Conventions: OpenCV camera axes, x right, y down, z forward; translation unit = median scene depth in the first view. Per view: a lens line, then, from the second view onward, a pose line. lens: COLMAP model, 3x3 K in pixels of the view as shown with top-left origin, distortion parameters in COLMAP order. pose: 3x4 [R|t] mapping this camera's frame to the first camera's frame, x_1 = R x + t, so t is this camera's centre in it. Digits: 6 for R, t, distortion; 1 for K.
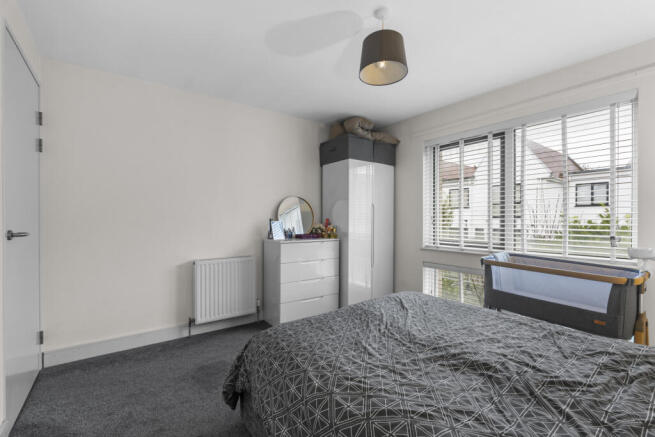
lens RADIAL K [[294.4, 0, 327.7], [0, 294.4, 212.2], [0, 0, 1]] dist [0.000944, 0.000060]
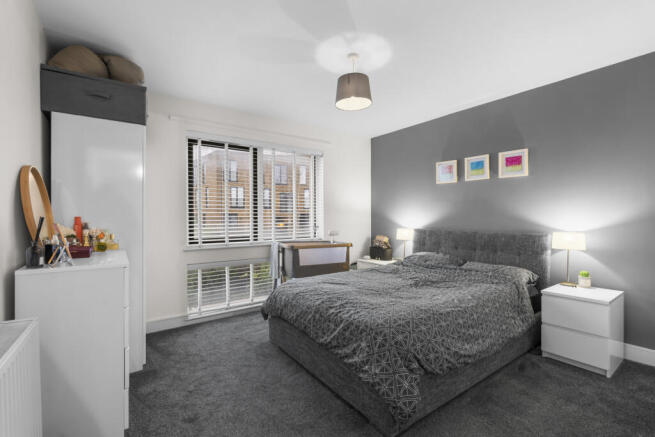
lens RADIAL K [[294.4, 0, 327.7], [0, 294.4, 212.2], [0, 0, 1]] dist [0.000944, 0.000060]
pose [[0.004233, 0.012493, 0.999913, -0.585555], [-0.015480, 0.999803, -0.012426, 0.012635], [-0.999871, -0.015426, 0.004426, 0.587808]]
